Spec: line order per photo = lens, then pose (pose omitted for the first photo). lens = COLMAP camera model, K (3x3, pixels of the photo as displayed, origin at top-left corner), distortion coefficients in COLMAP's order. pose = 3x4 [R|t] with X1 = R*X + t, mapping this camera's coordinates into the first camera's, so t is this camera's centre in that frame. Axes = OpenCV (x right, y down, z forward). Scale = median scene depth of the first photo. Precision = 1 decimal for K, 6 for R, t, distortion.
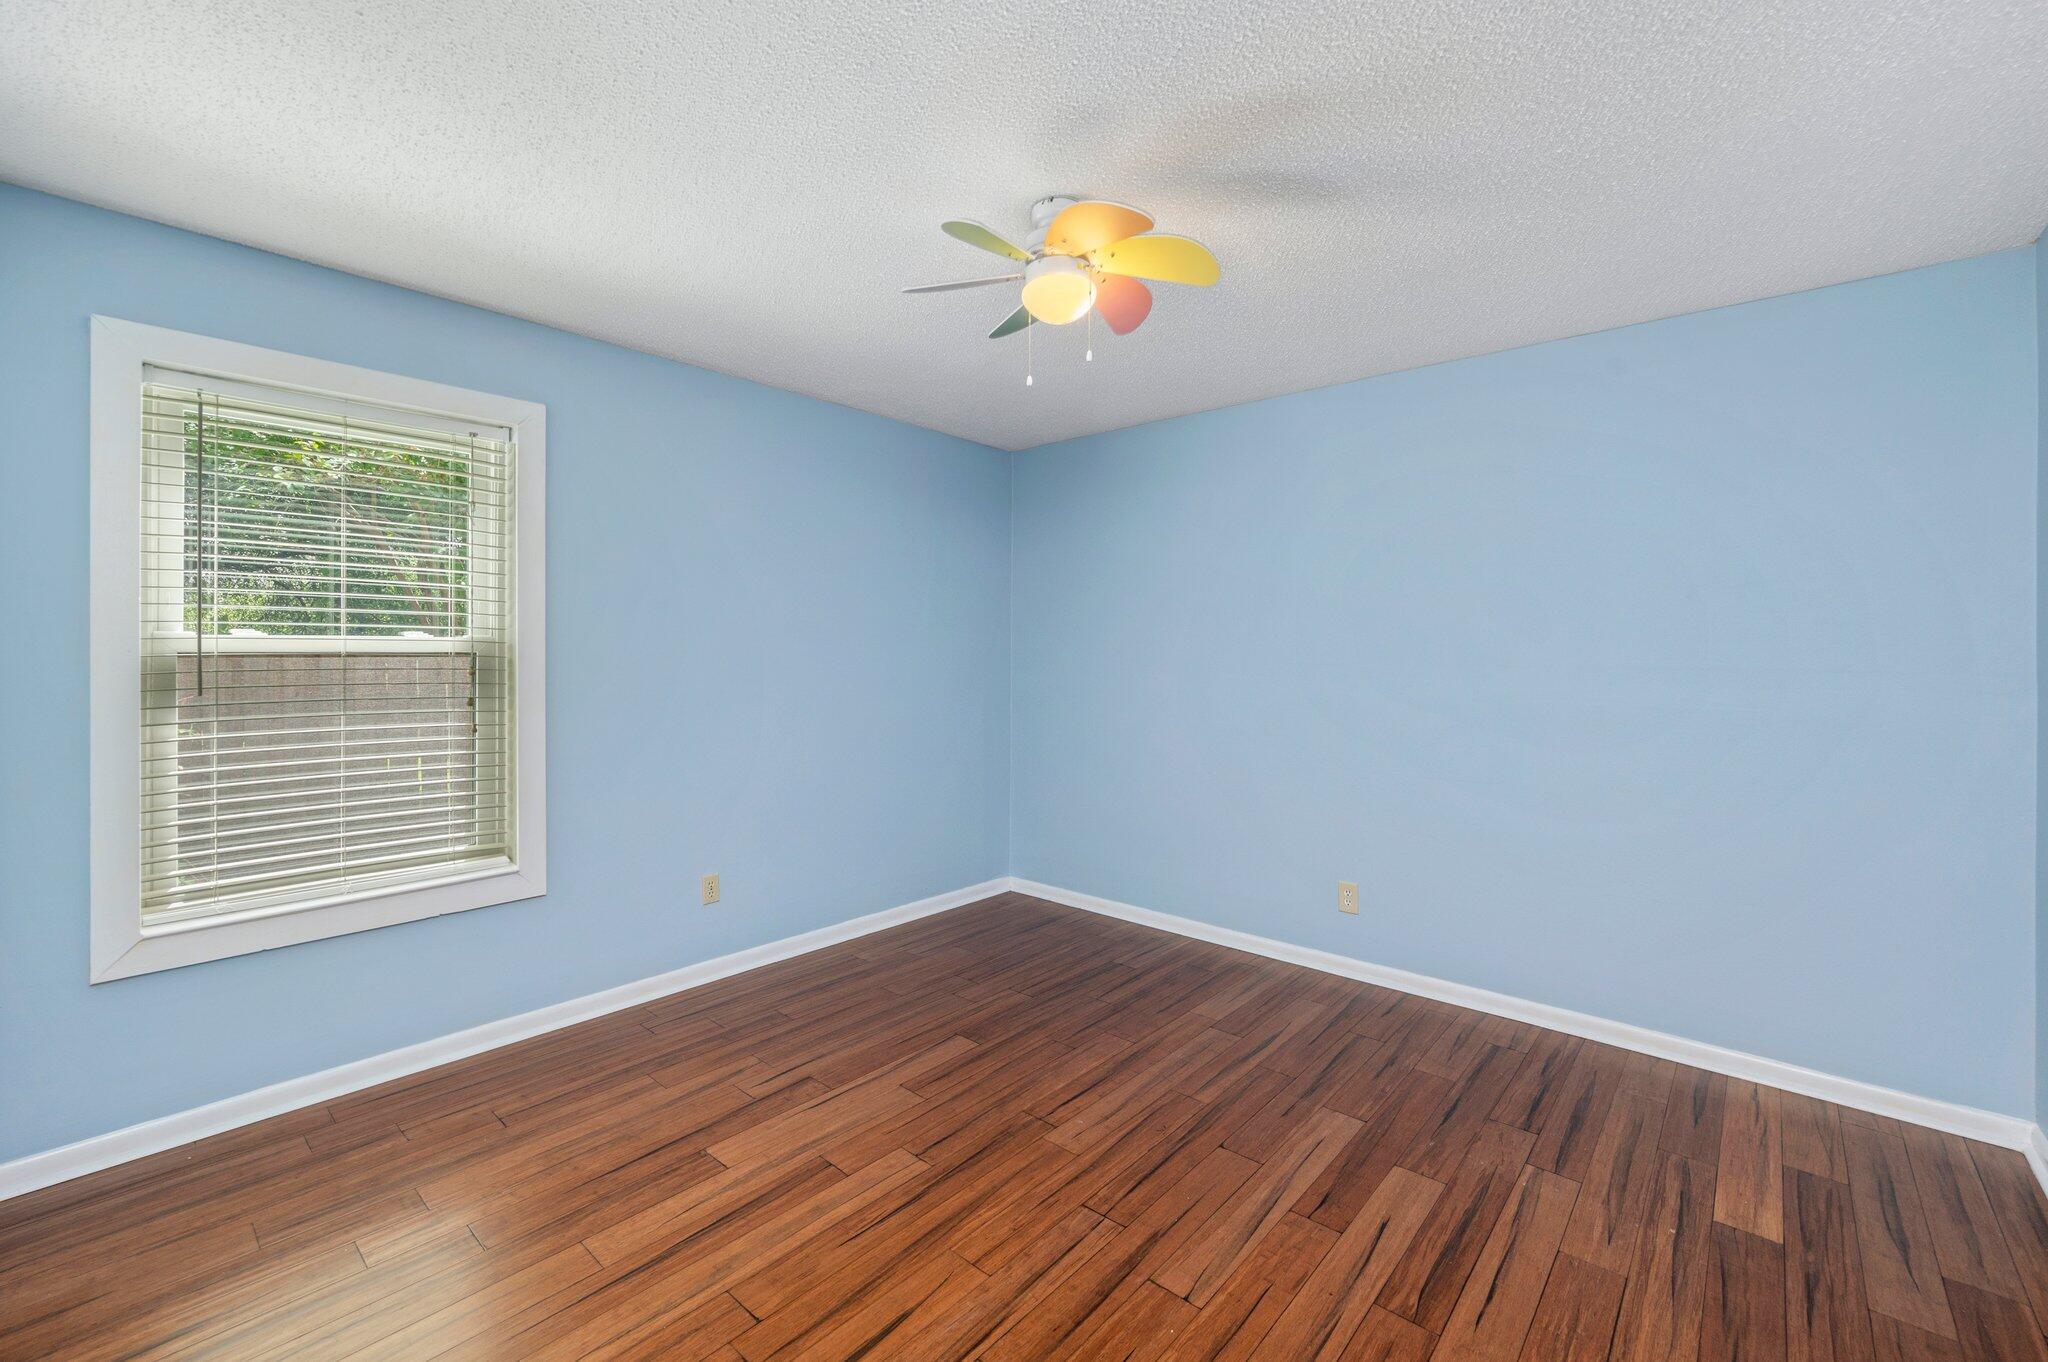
lens RADIAL K [[834.0, 0, 1024.2], [0, 834.0, 668.7], [0, 0, 1]] dist [-0.005196, 0.000550]
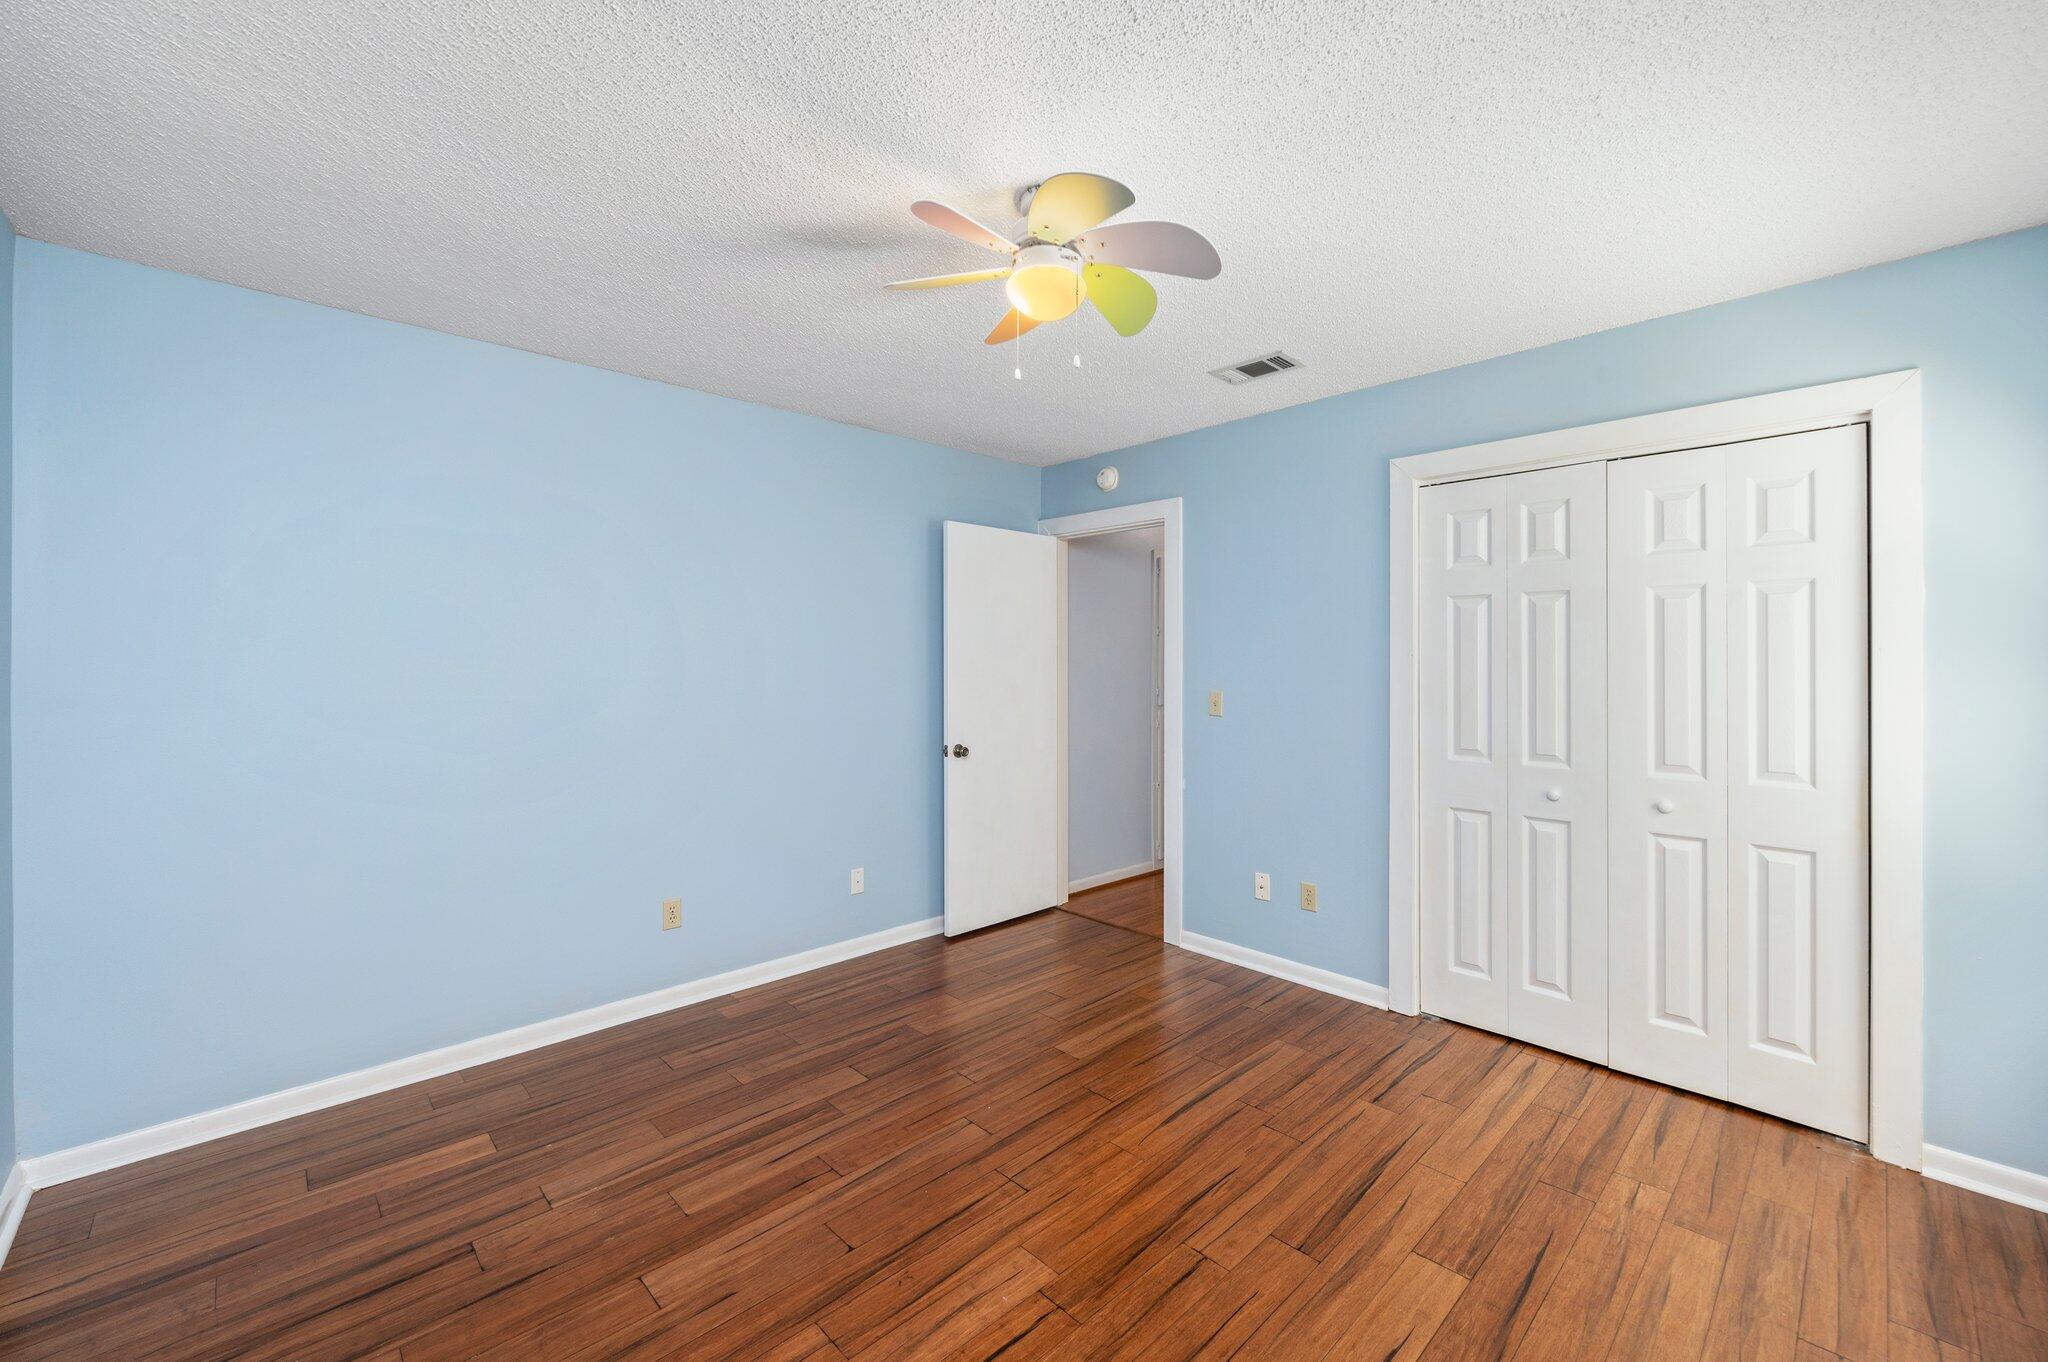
lens RADIAL K [[834.0, 0, 1024.3], [0, 834.0, 661.5], [0, 0, 1]] dist [-0.005196, 0.000550]
pose [[-0.996429, -0.004066, 0.084337, -0.012299], [-0.002363, 0.999791, 0.020283, -0.054609], [-0.084402, 0.020011, -0.996231, 1.993561]]
